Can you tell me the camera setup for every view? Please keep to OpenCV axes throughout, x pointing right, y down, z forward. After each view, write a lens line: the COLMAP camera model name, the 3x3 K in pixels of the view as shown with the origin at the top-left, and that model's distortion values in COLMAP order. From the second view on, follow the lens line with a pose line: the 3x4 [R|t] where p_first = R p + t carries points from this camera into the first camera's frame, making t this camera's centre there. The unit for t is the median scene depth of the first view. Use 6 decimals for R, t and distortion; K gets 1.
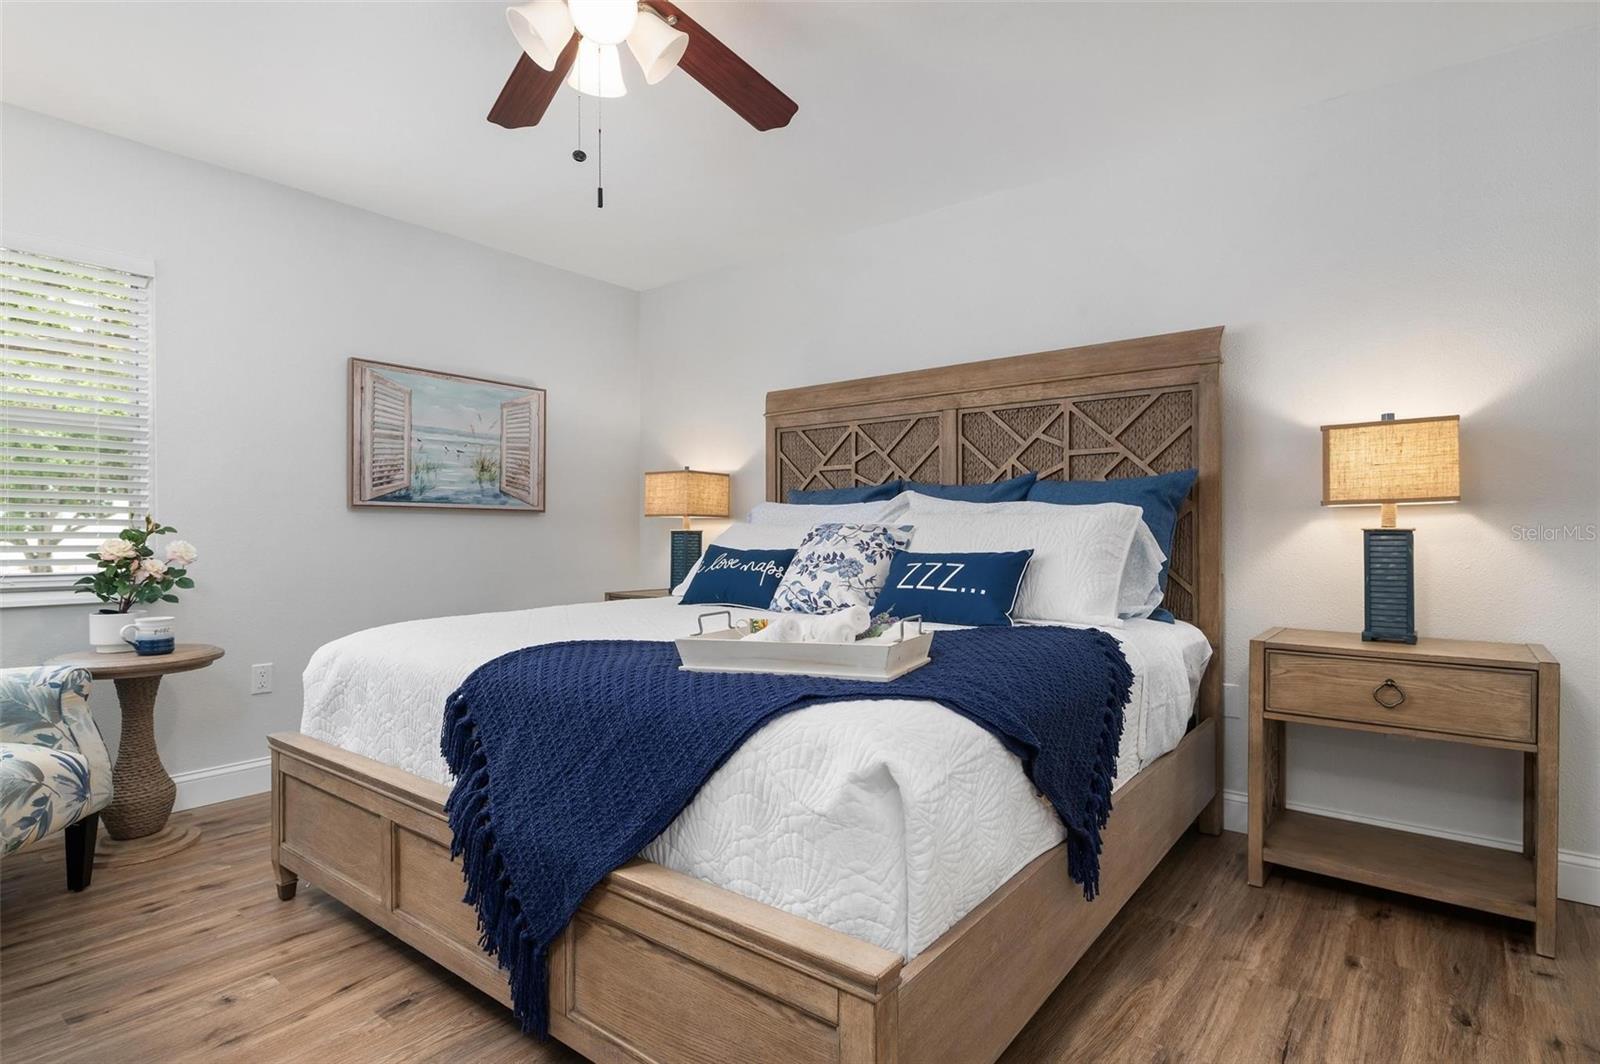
lens RADIAL K [[796.6, 0, 800.5], [0, 796.6, 531.2], [0, 0, 1]] dist [-0.001688, -0.003889]
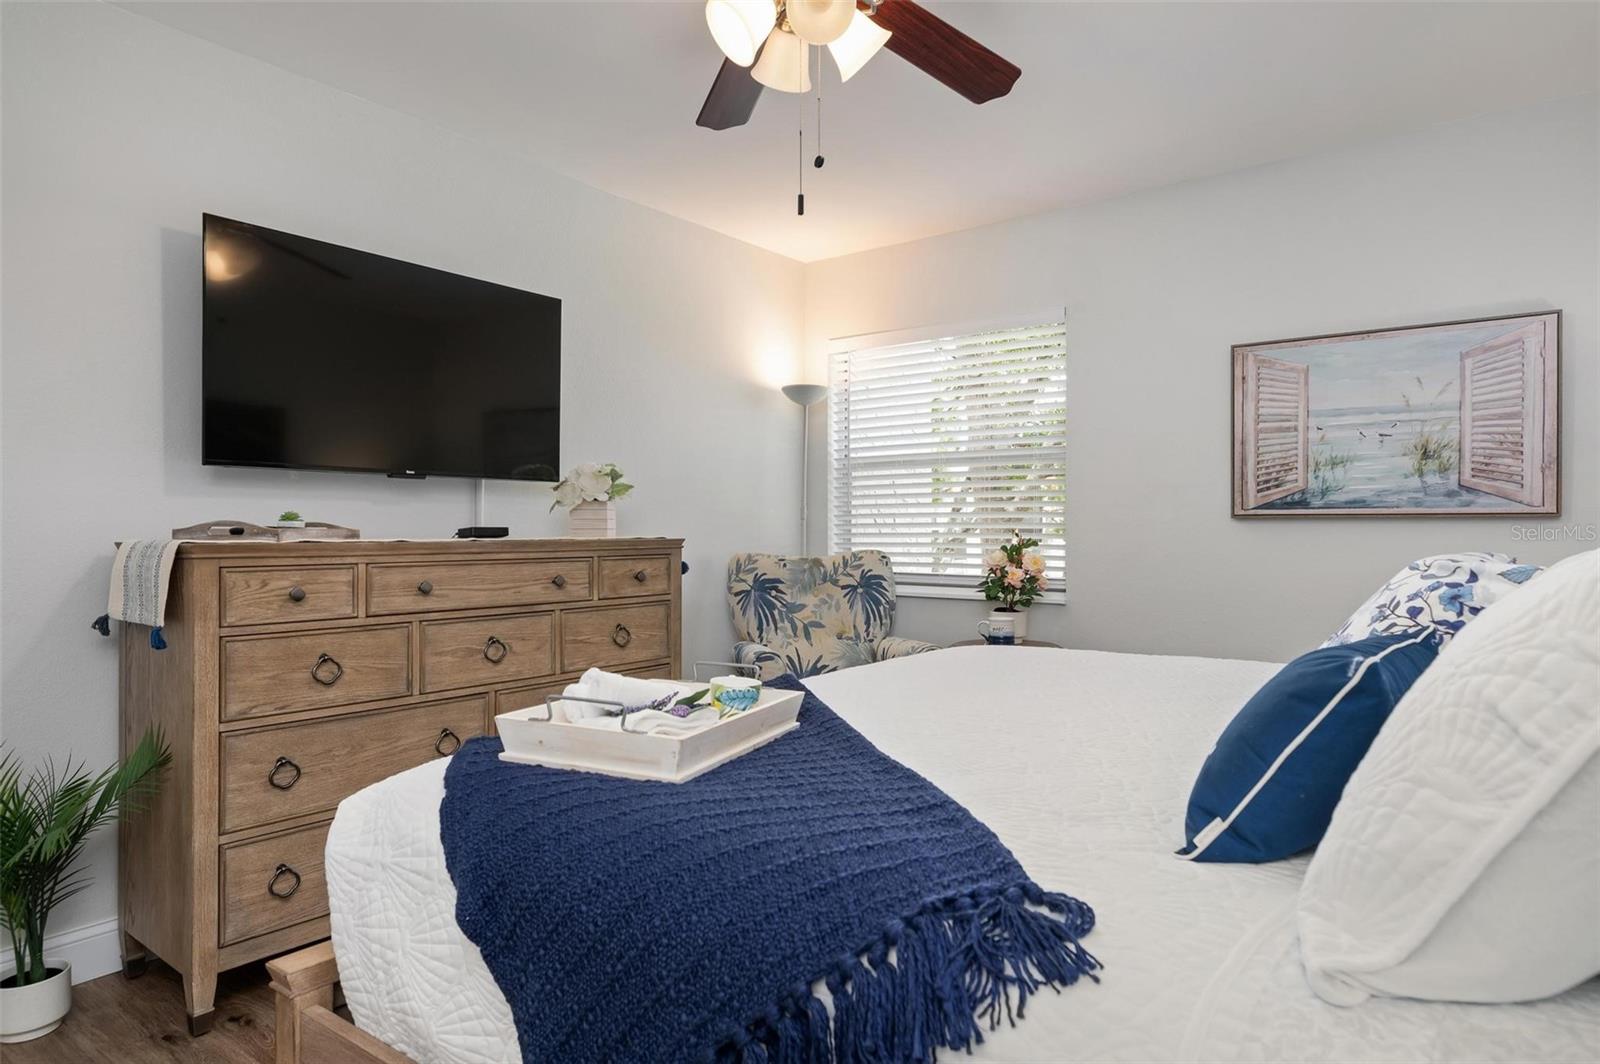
lens RADIAL K [[938.3, 0, 799.7], [0, 938.3, 531.6], [0, 0, 1]] dist [0.006066, 0.000702]
pose [[0.017241, 0.004273, -0.999842, 0.427180], [0.005098, 0.999977, 0.004361, -0.020310], [0.999838, -0.005172, 0.017219, 0.475983]]
